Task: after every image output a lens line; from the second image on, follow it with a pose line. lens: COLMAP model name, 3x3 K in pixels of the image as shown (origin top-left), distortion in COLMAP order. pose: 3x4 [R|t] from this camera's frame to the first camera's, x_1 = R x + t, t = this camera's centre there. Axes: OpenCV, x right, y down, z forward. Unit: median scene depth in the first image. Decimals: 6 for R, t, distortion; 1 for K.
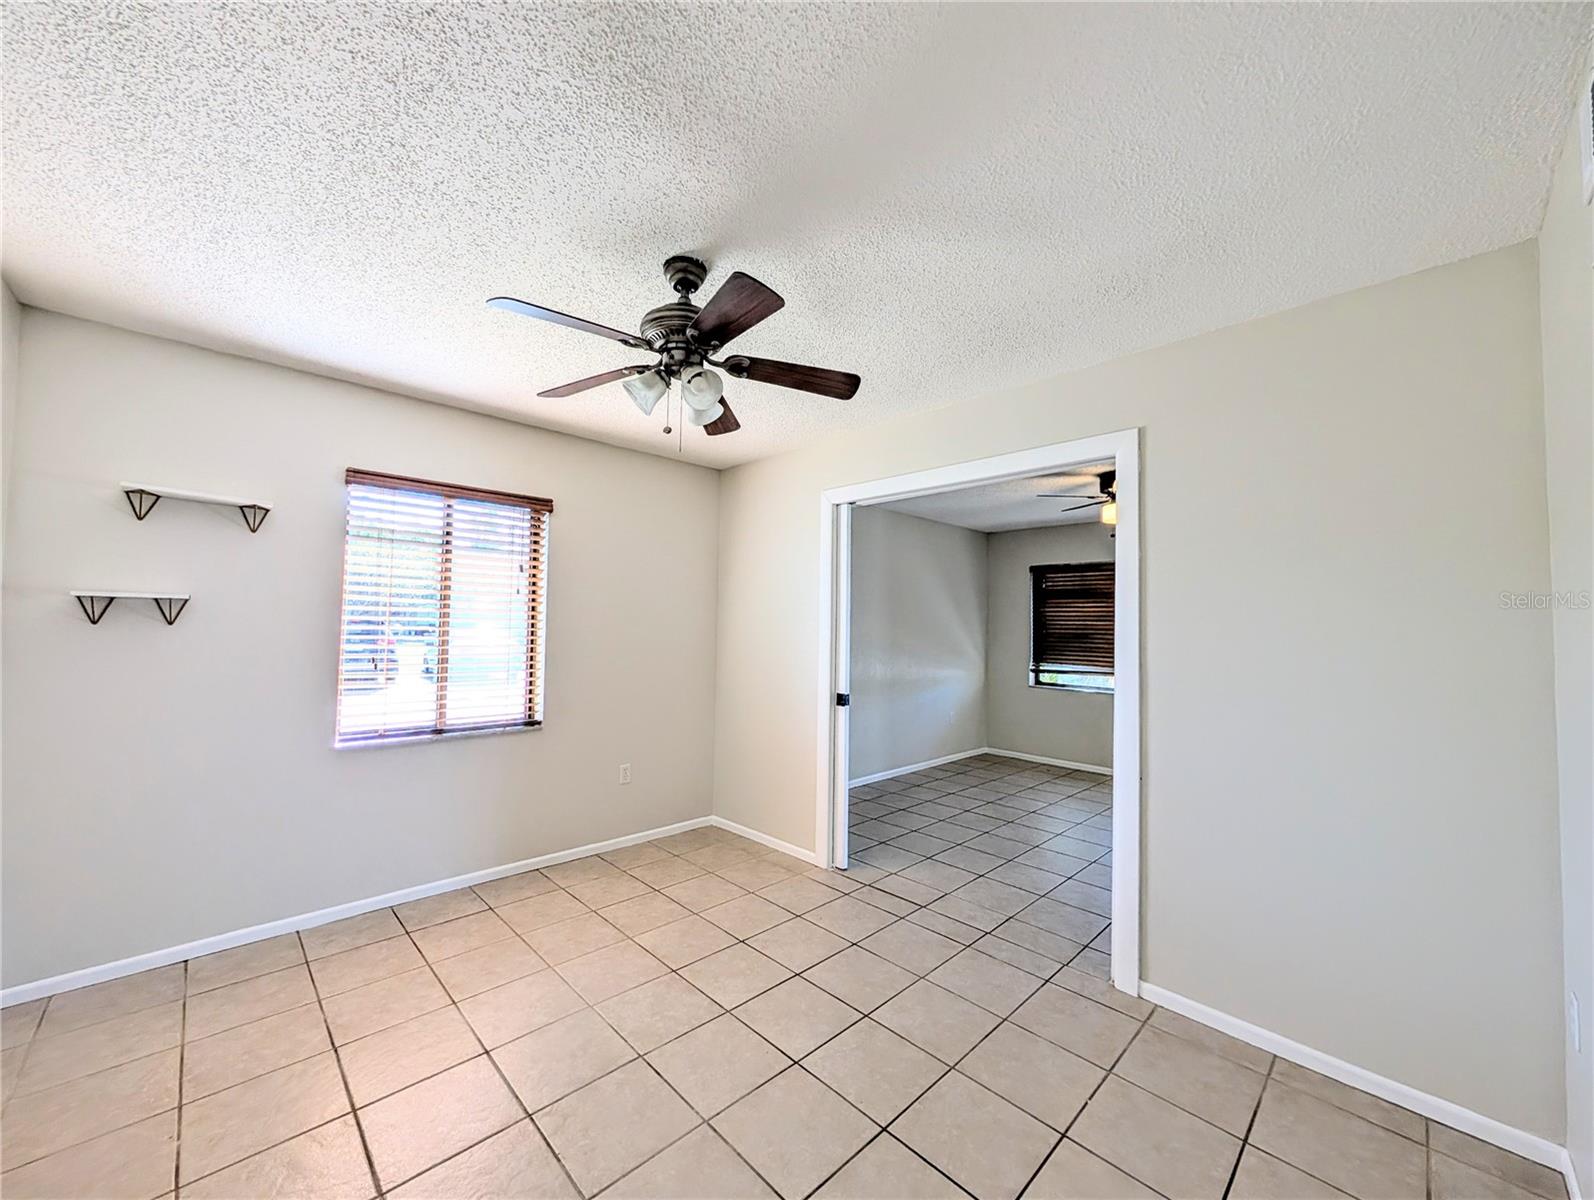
lens RADIAL K [[612.2, 0, 807.0], [0, 612.2, 606.5], [0, 0, 1]] dist [-0.000674, 0.000088]
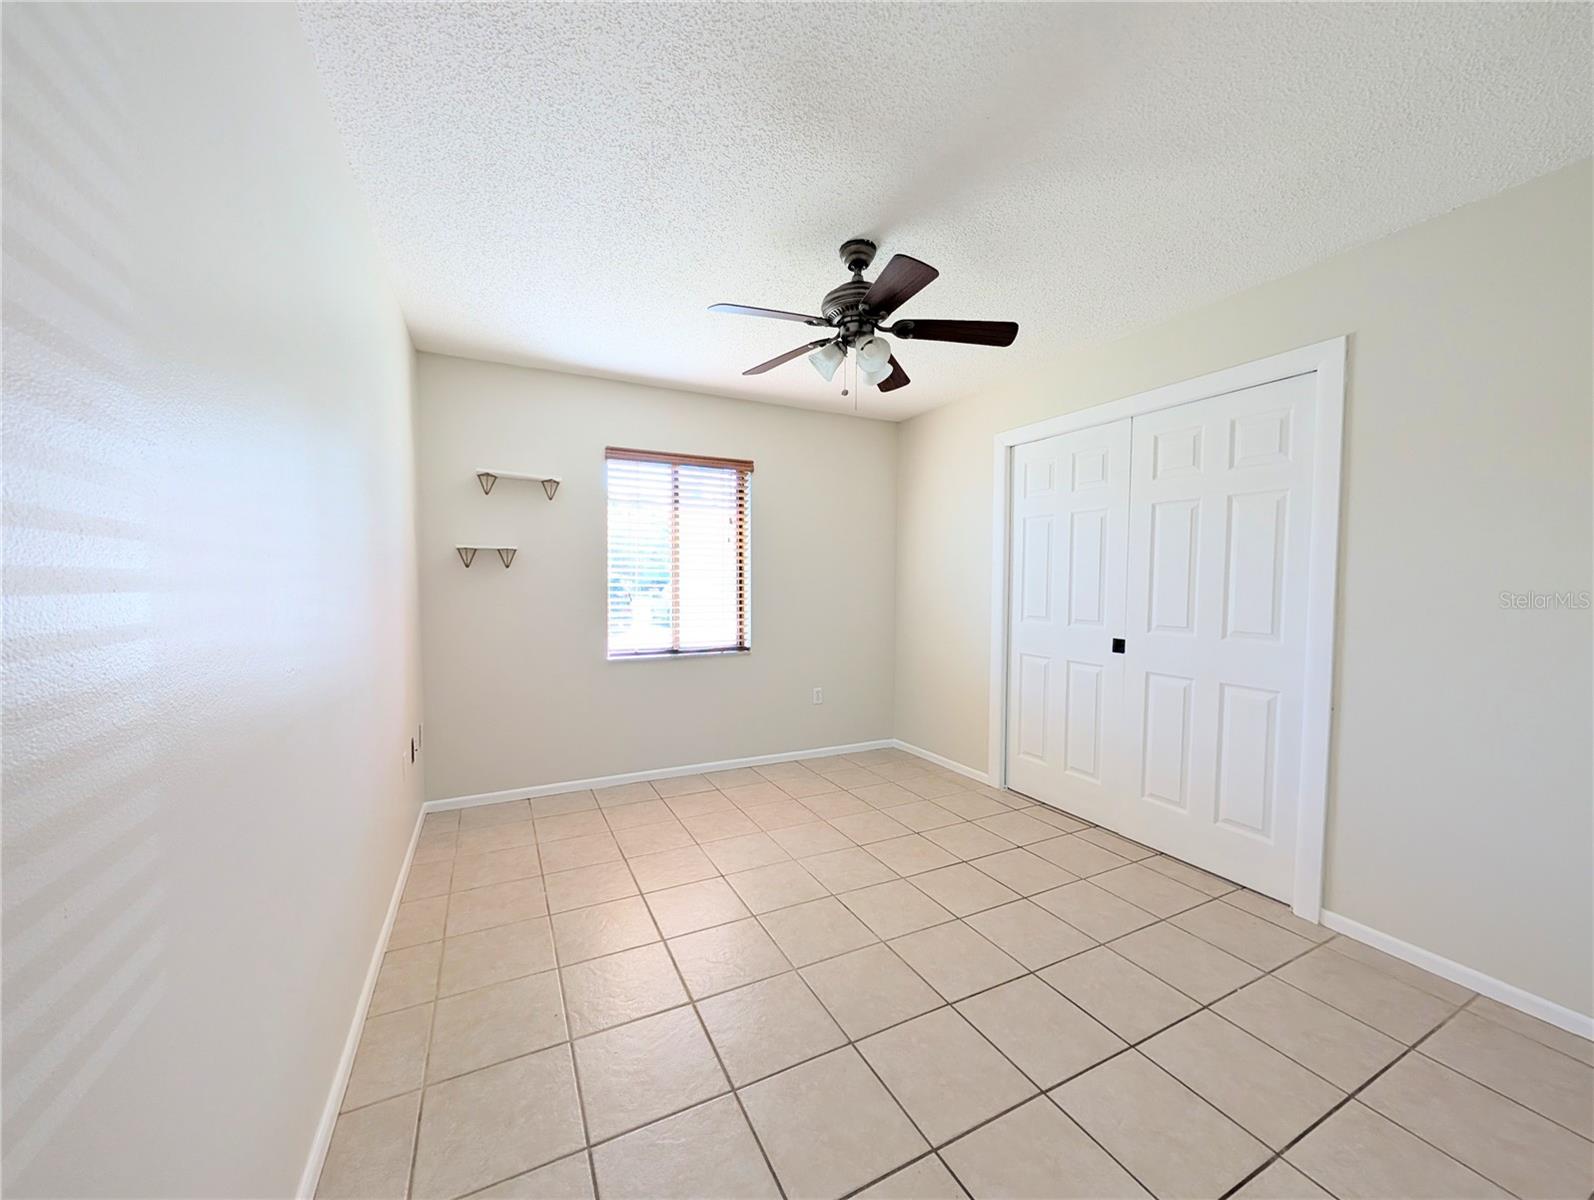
lens RADIAL K [[612.2, 0, 805.5], [0, 612.2, 596.3], [0, 0, 1]] dist [-0.000674, 0.000088]
pose [[0.953613, -0.004272, -0.301004, 0.048244], [0.021145, 0.998380, 0.052820, 0.037941], [0.300291, -0.056735, 0.952159, -0.156974]]
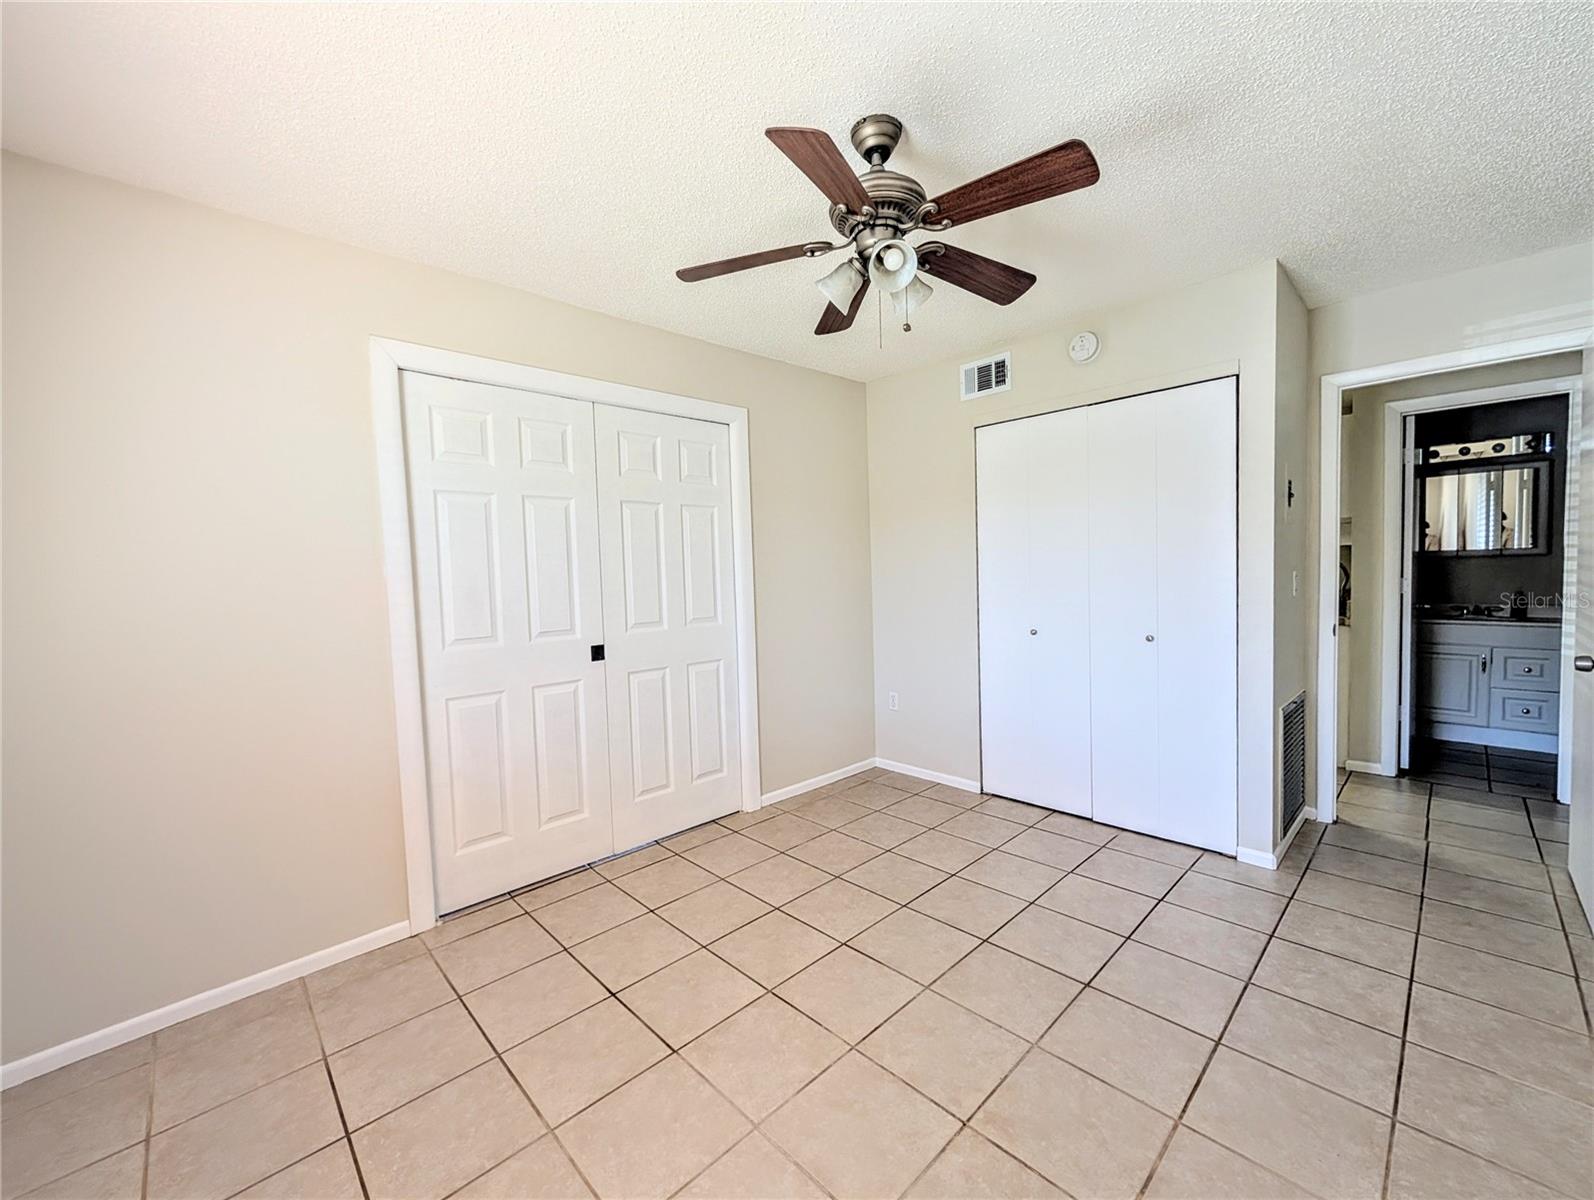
lens RADIAL K [[634.1, 0, 794.8], [0, 634.1, 603.4], [0, 0, 1]] dist [-0.006769, -0.000165]
pose [[0.020717, -0.065663, 0.997627, -0.895767], [0.007560, 0.997823, 0.065519, 0.053777], [-0.999757, 0.006185, 0.021168, 0.856986]]
